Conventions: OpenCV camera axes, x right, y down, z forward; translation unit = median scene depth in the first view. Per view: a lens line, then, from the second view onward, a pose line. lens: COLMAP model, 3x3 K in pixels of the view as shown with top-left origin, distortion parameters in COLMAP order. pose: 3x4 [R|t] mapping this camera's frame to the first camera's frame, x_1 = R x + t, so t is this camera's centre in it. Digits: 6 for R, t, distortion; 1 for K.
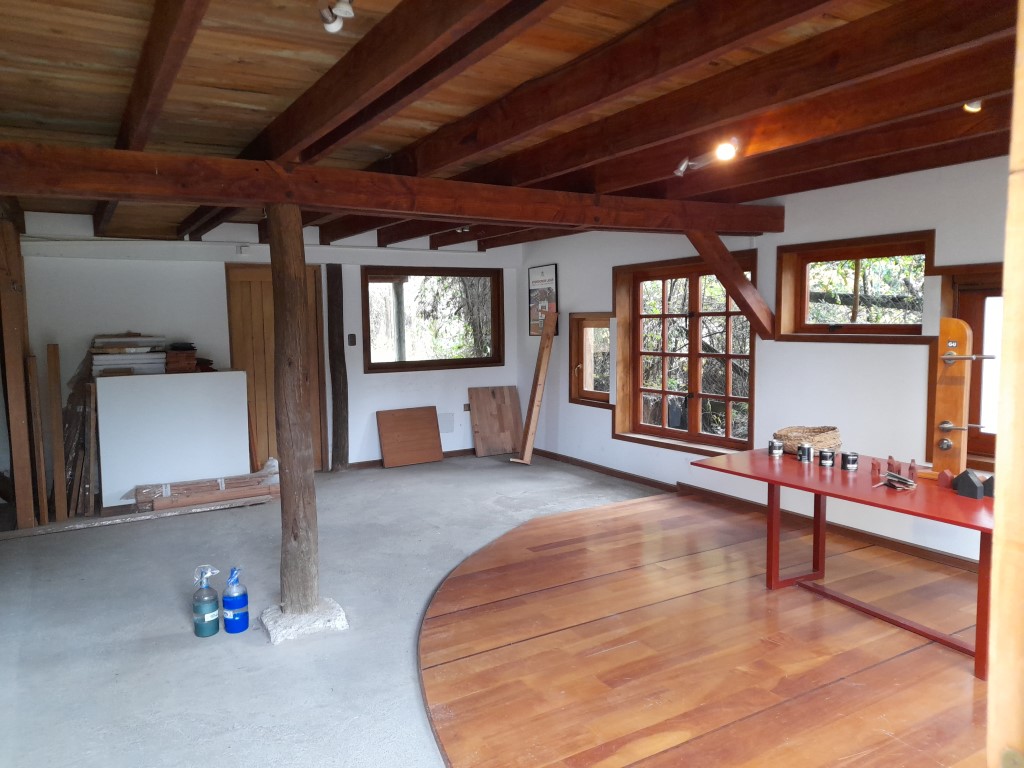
lens RADIAL K [[739.9, 0, 512.0], [0, 739.9, 384.0], [0, 0, 1]] dist [0.031341, -0.000216]
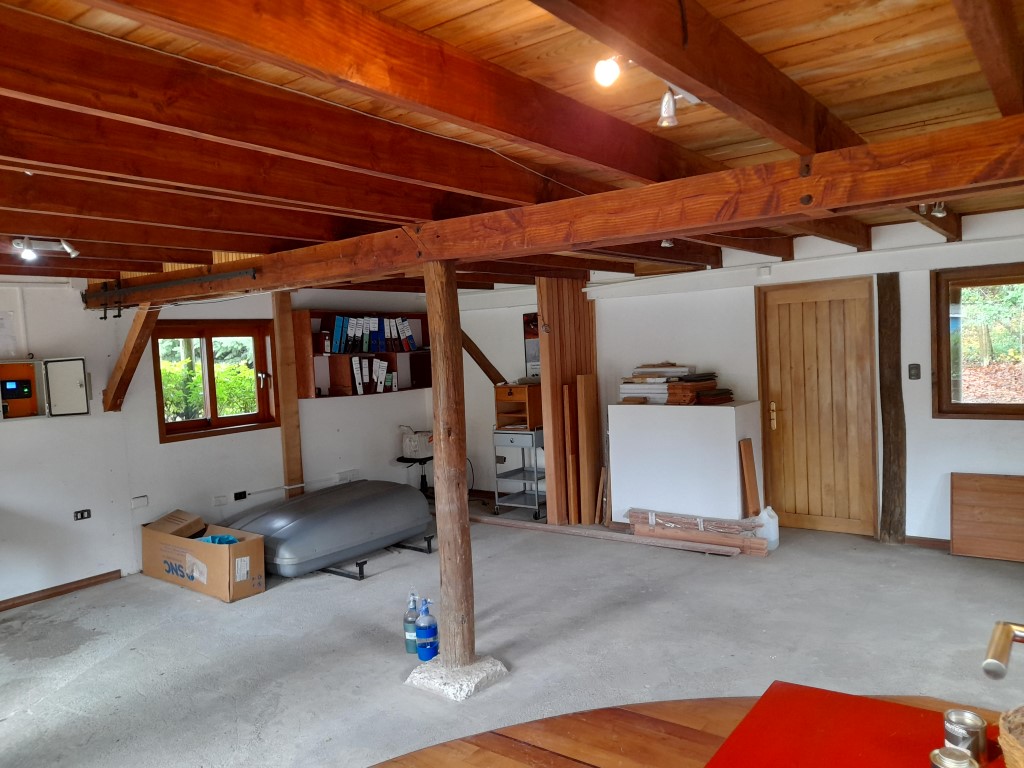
lens RADIAL K [[750.1, 0, 512.0], [0, 750.1, 384.0], [0, 0, 1]] dist [0.001699, 0.040253]
pose [[0.378656, 0.044265, -0.924478, 0.397351], [-0.042903, 0.998621, 0.030243, -0.063101], [0.924543, 0.028211, 0.380033, 0.406915]]
